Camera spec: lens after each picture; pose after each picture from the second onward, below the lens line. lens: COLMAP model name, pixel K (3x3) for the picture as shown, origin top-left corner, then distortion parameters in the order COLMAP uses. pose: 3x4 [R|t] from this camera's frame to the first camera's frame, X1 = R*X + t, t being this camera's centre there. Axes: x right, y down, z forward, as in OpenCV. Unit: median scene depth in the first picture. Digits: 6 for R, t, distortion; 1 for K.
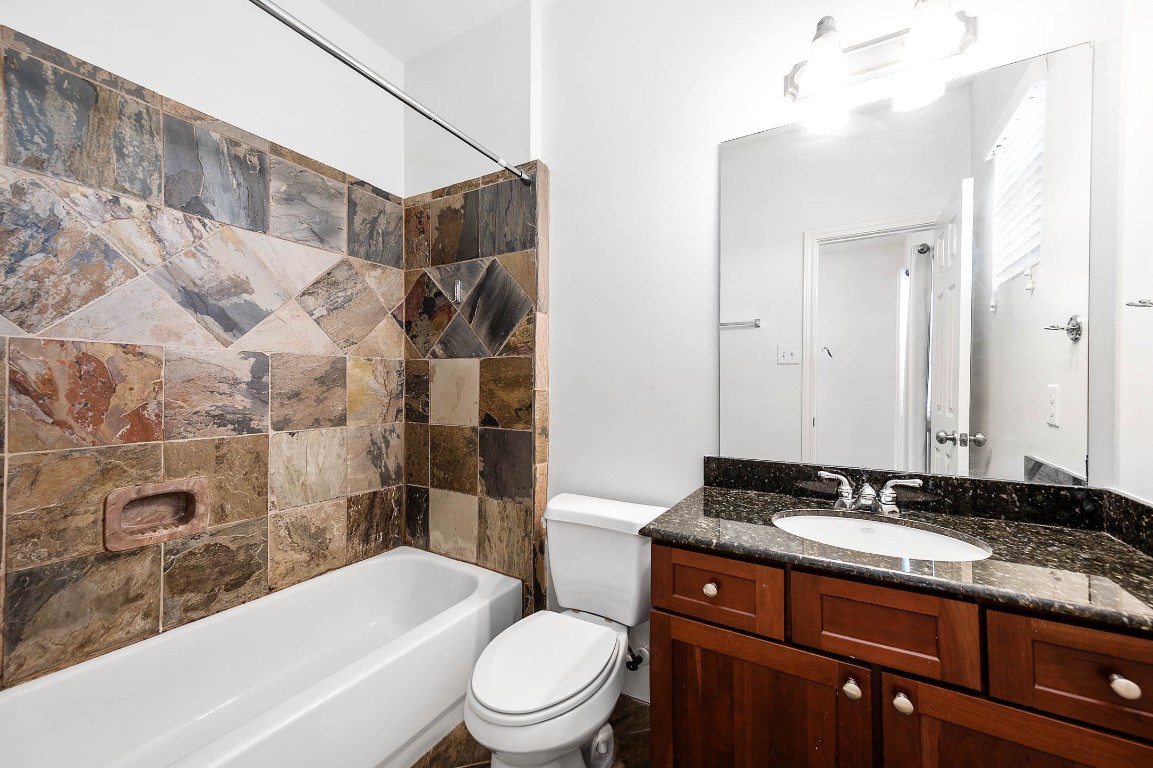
lens RADIAL K [[449.2, 0, 573.2], [0, 449.2, 380.7], [0, 0, 1]] dist [0.003848, 0.000585]
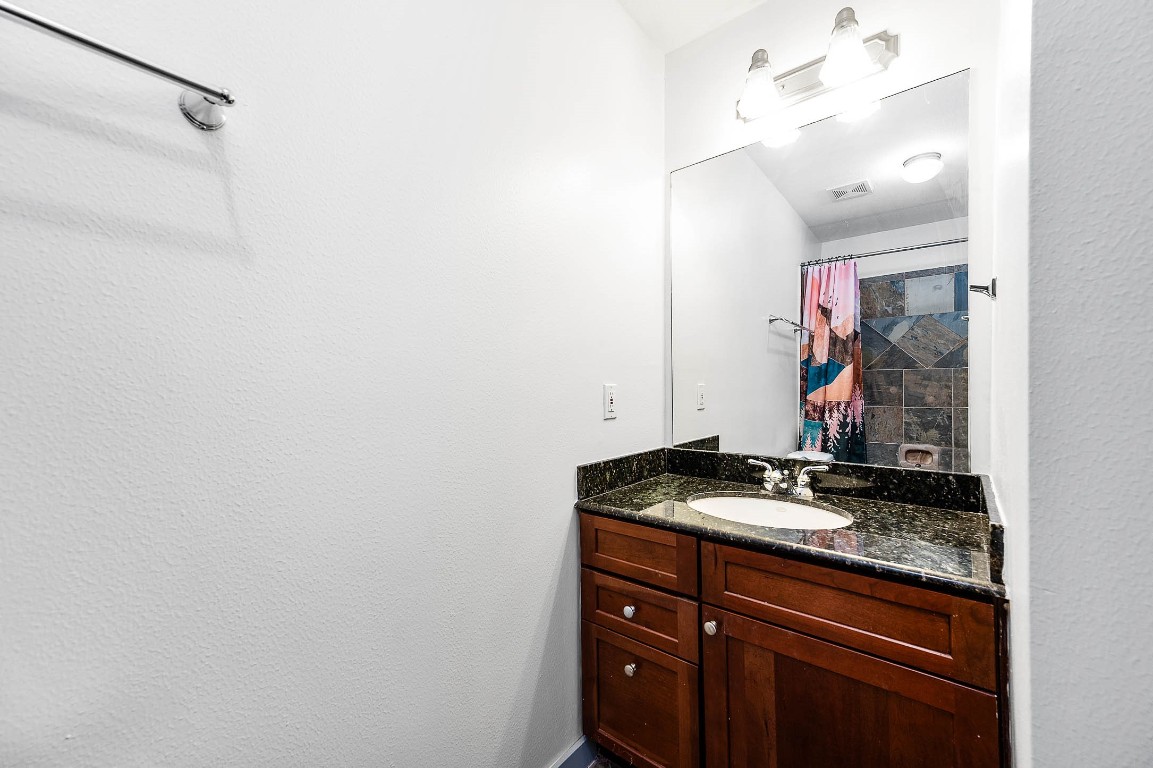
lens RADIAL K [[449.2, 0, 581.3], [0, 449.2, 389.8], [0, 0, 1]] dist [0.003848, 0.000585]
pose [[0.985842, -0.014445, -0.167052, 0.335843], [0.017148, 0.999744, 0.014749, 0.002266], [0.166796, -0.017405, 0.985838, -0.193213]]
